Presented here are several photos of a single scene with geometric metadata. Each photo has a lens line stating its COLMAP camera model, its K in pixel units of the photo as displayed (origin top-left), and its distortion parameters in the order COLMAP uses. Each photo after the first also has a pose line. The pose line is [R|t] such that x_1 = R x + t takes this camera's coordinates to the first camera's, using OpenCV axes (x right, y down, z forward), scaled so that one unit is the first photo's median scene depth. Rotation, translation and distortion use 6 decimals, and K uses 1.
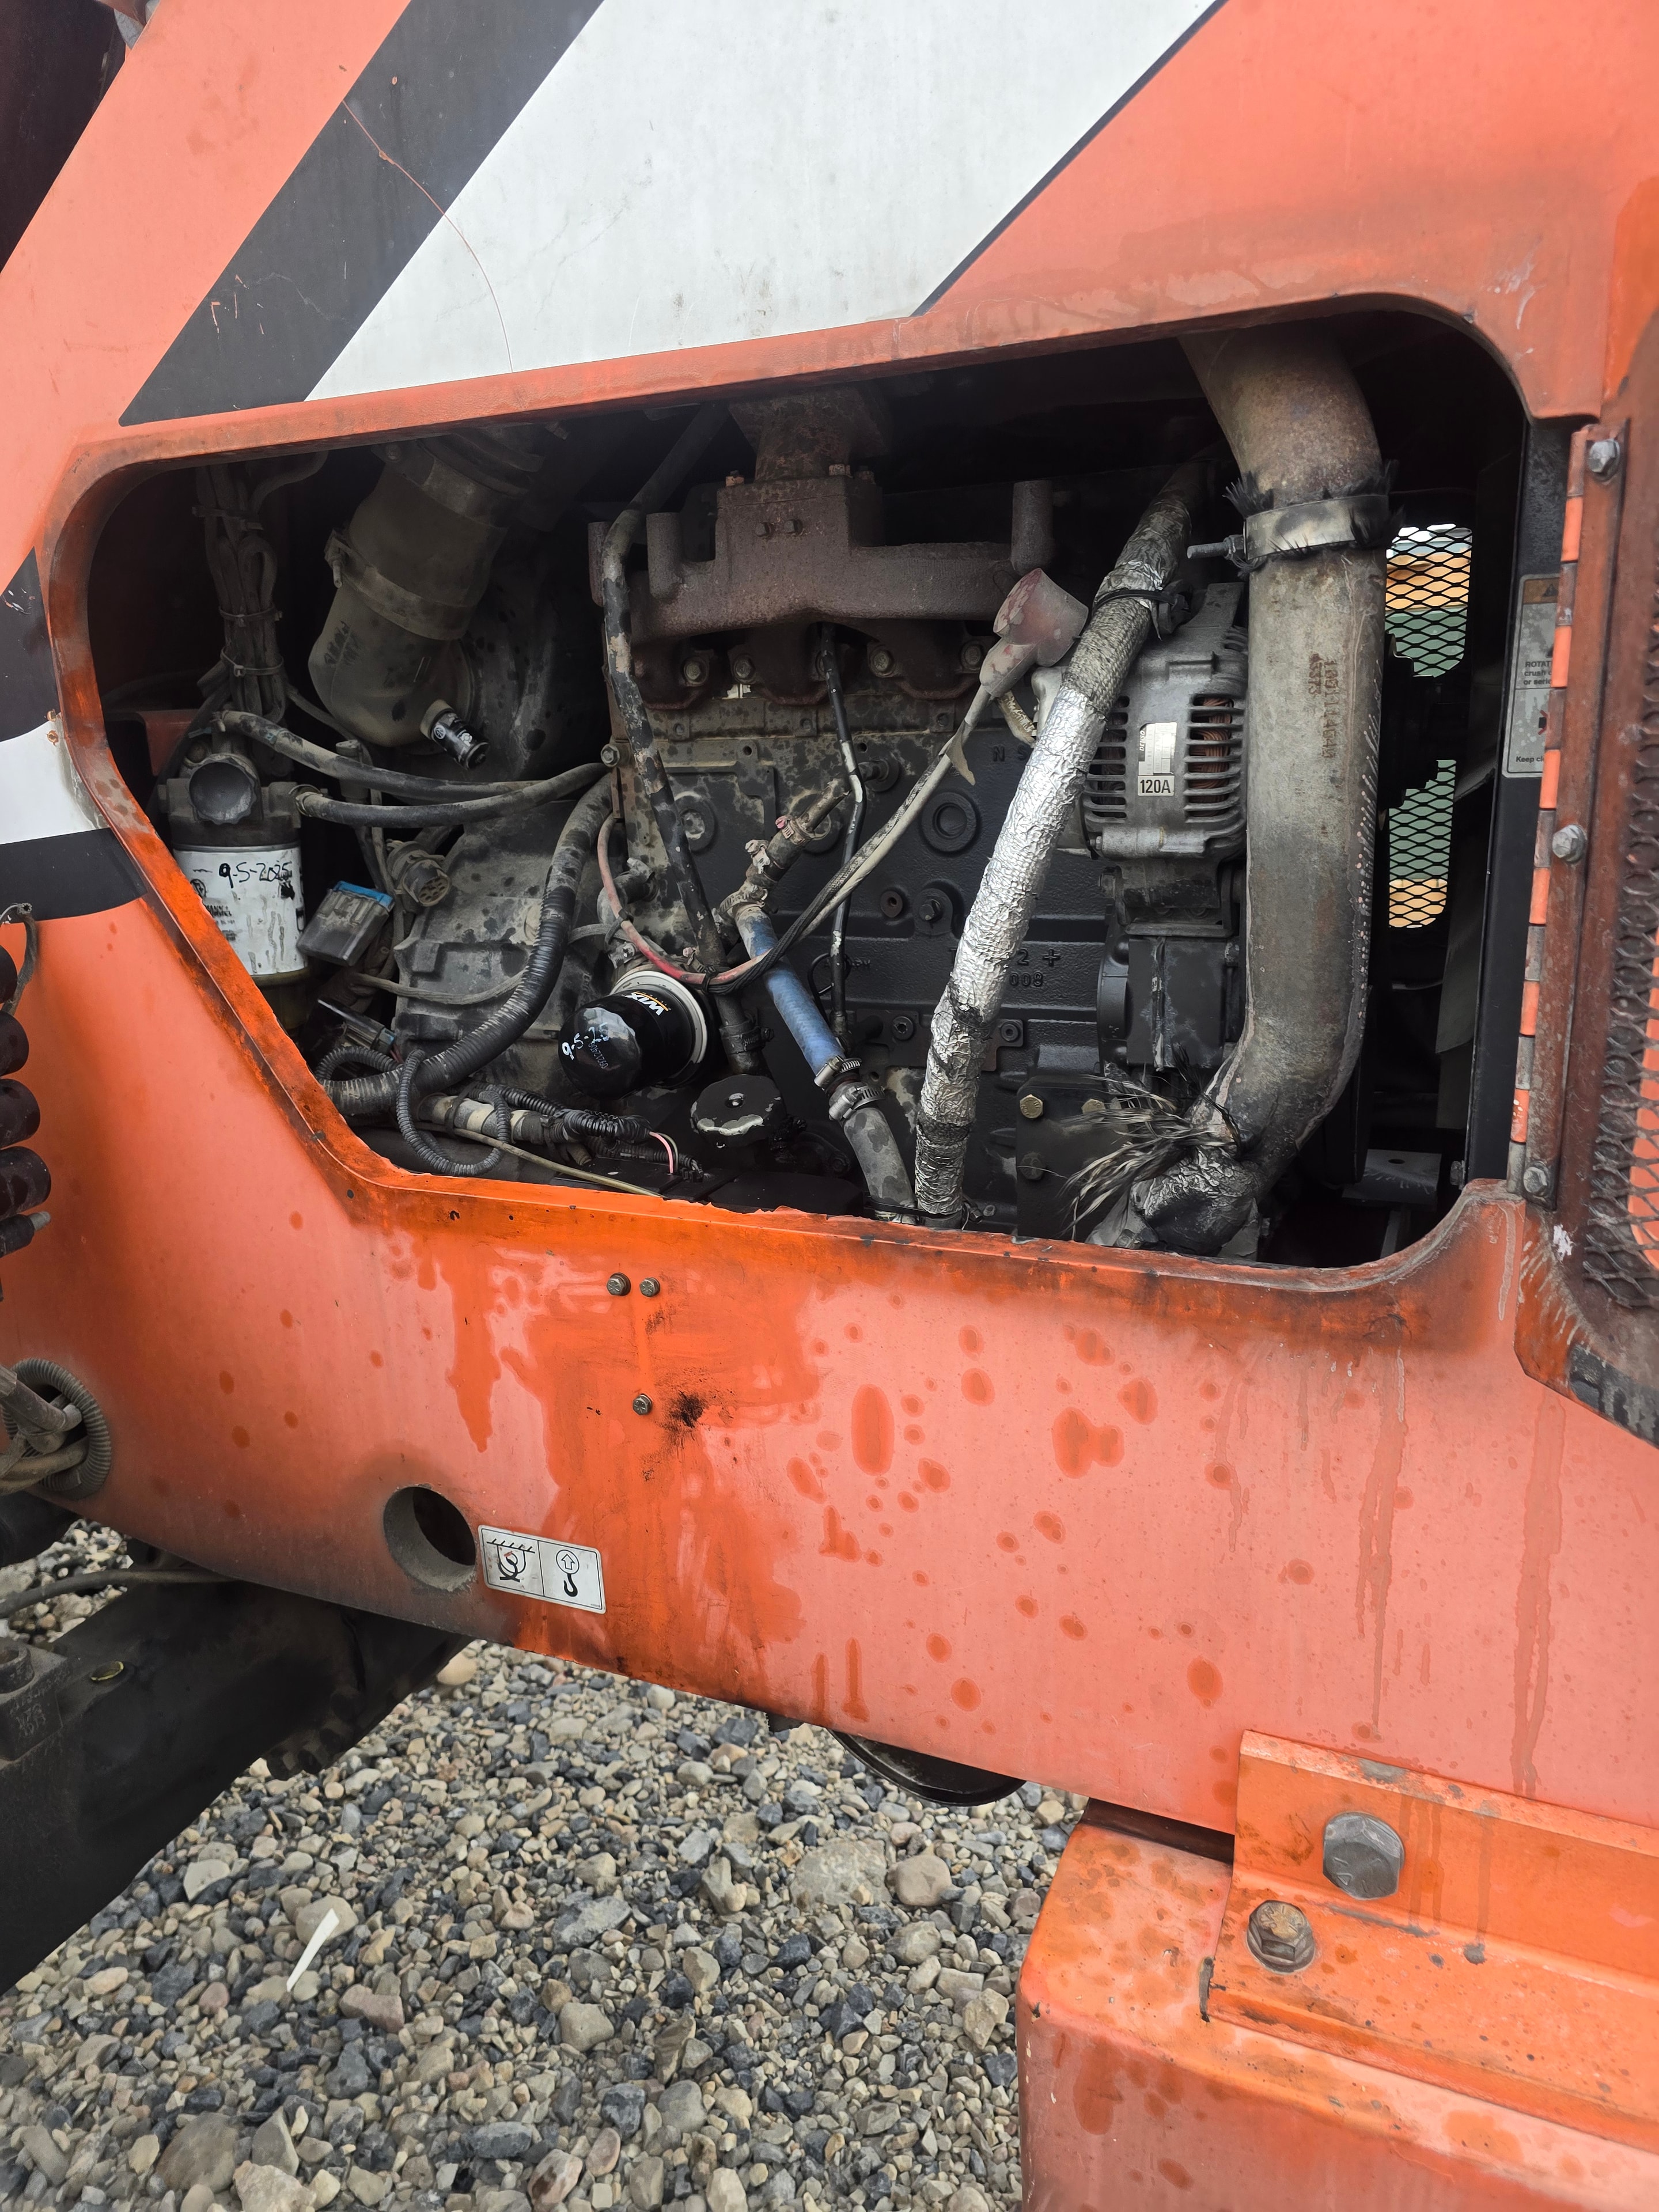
lens RADIAL K [[1473.3, 0, 836.3], [0, 1473.3, 1144.0], [0, 0, 1]] dist [0.055200, -0.055394]
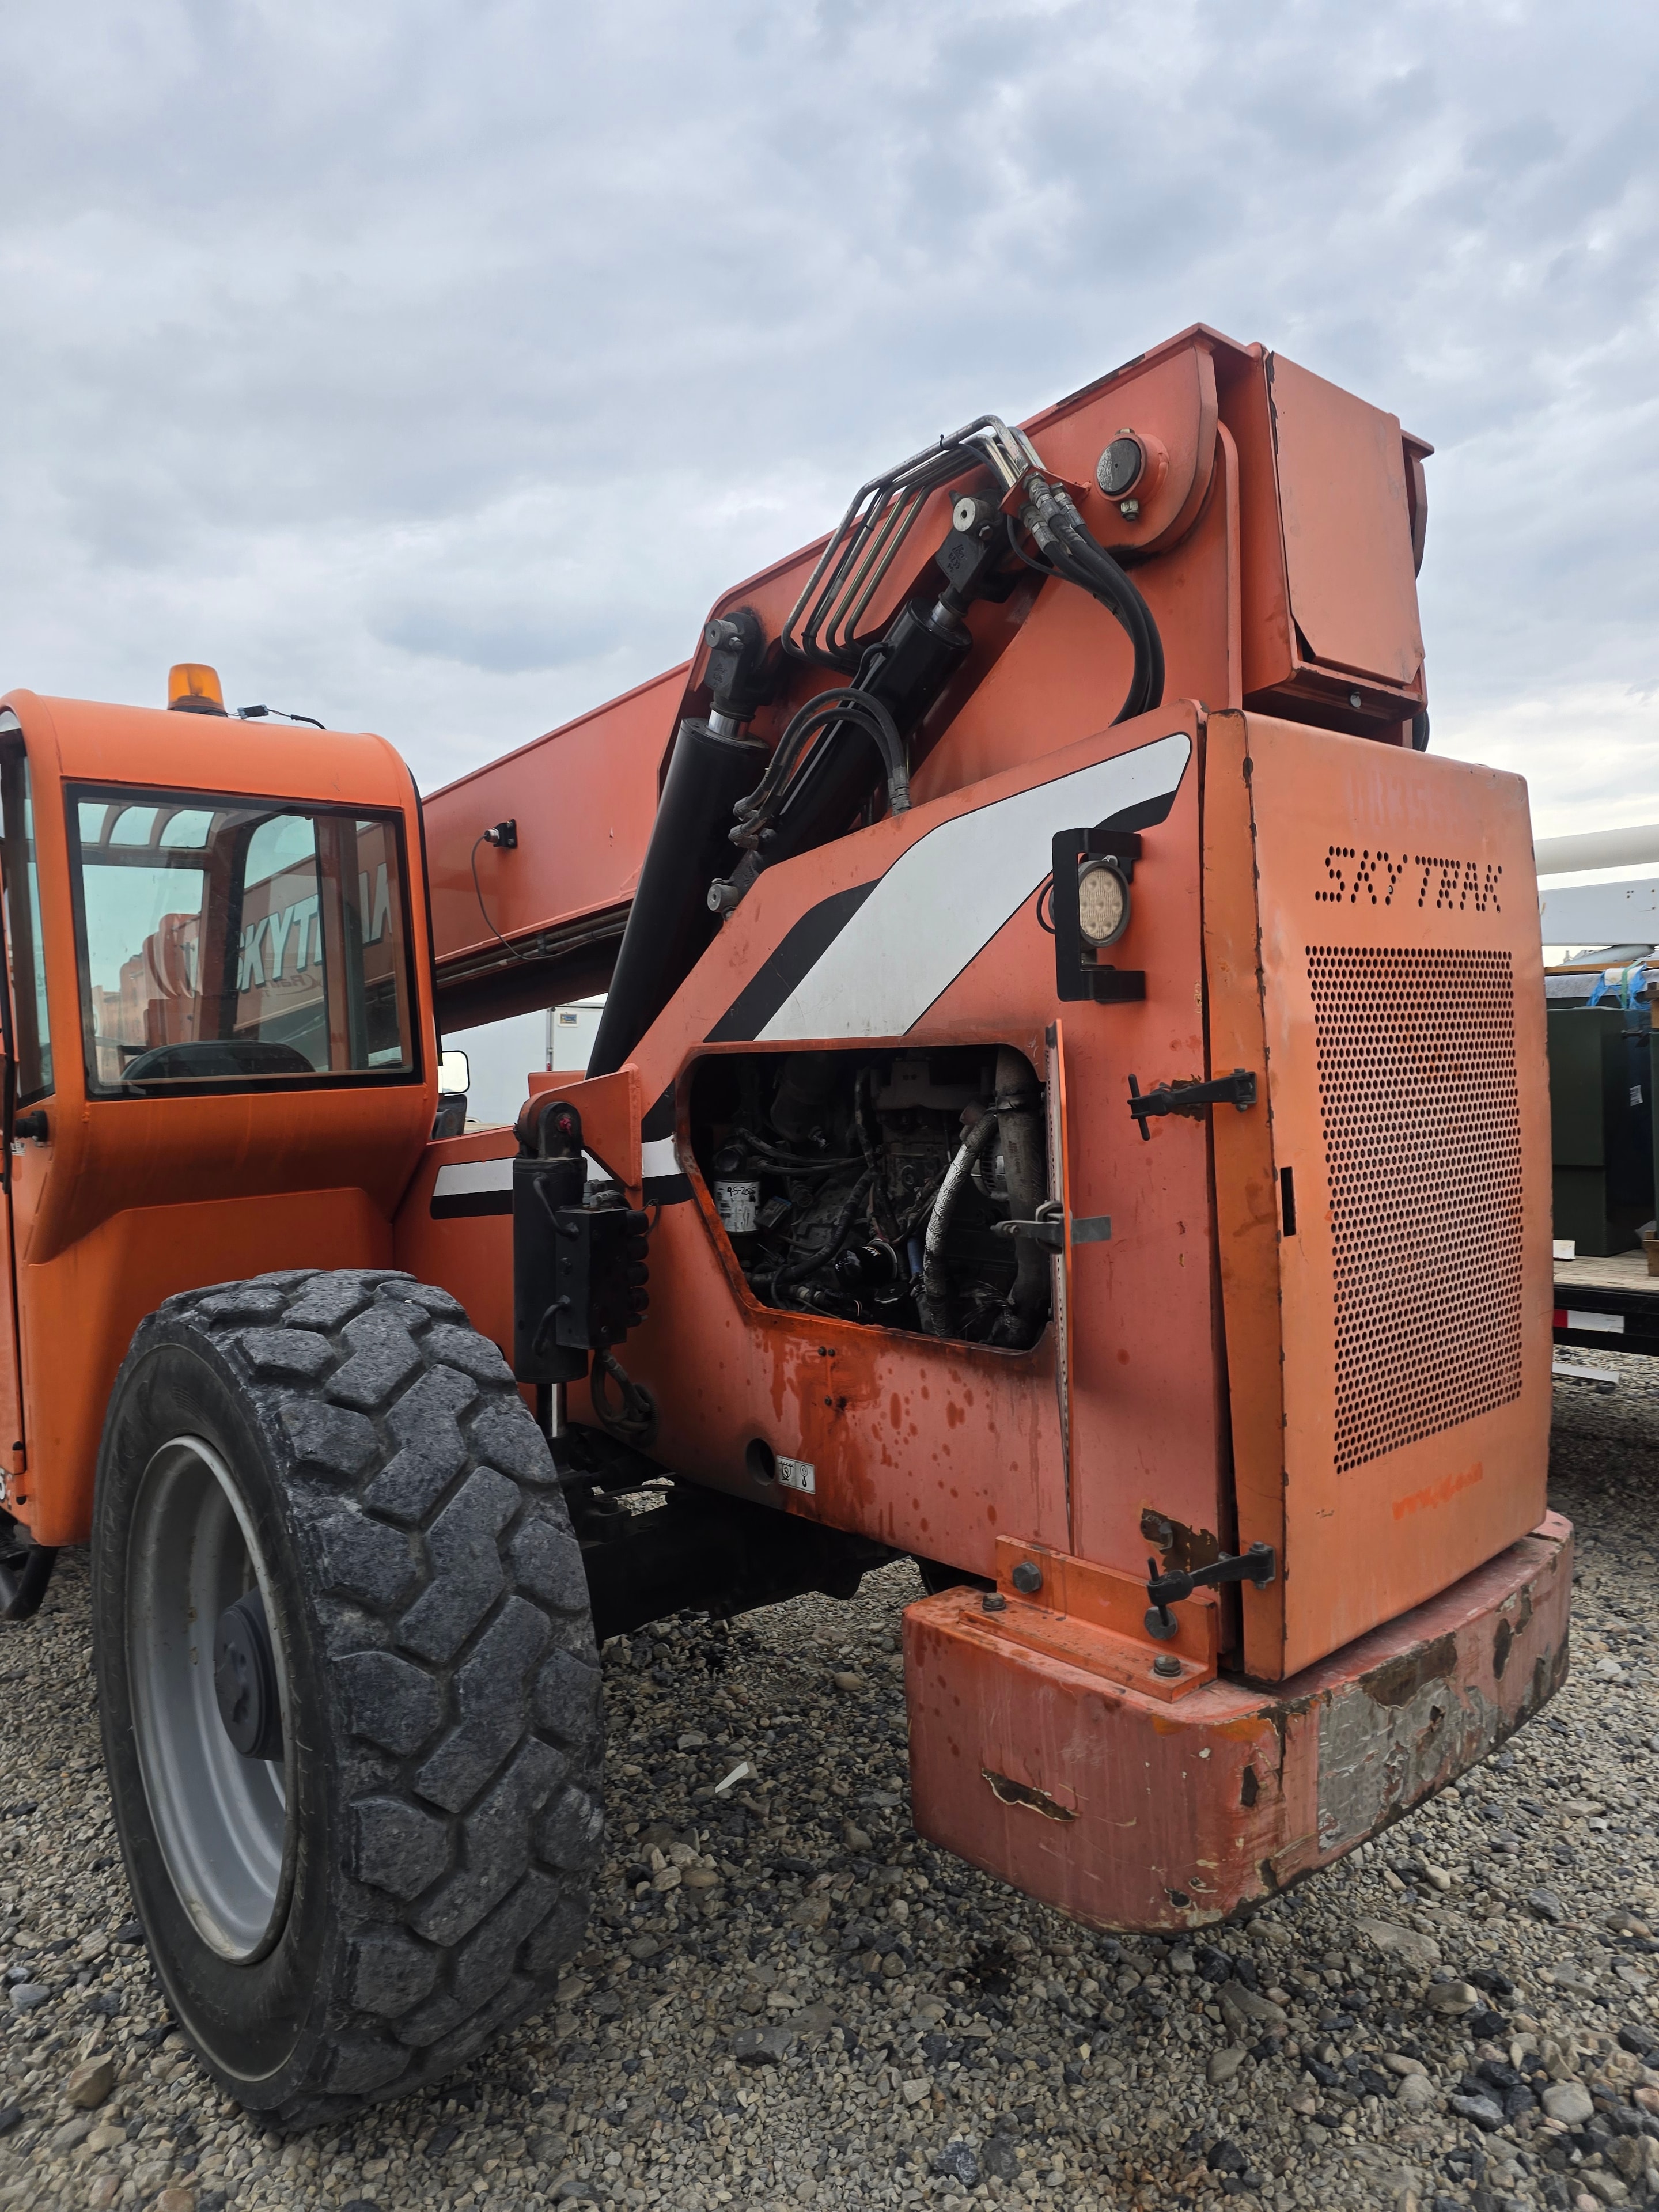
lens RADIAL K [[1473.3, 0, 836.3], [0, 1473.3, 1144.0], [0, 0, 1]] dist [0.055200, -0.055394]
pose [[0.909456, 0.035278, -0.414301, 0.866357], [-0.121734, 0.975326, -0.184176, 0.196654], [0.397581, 0.217935, 0.891310, -1.289787]]
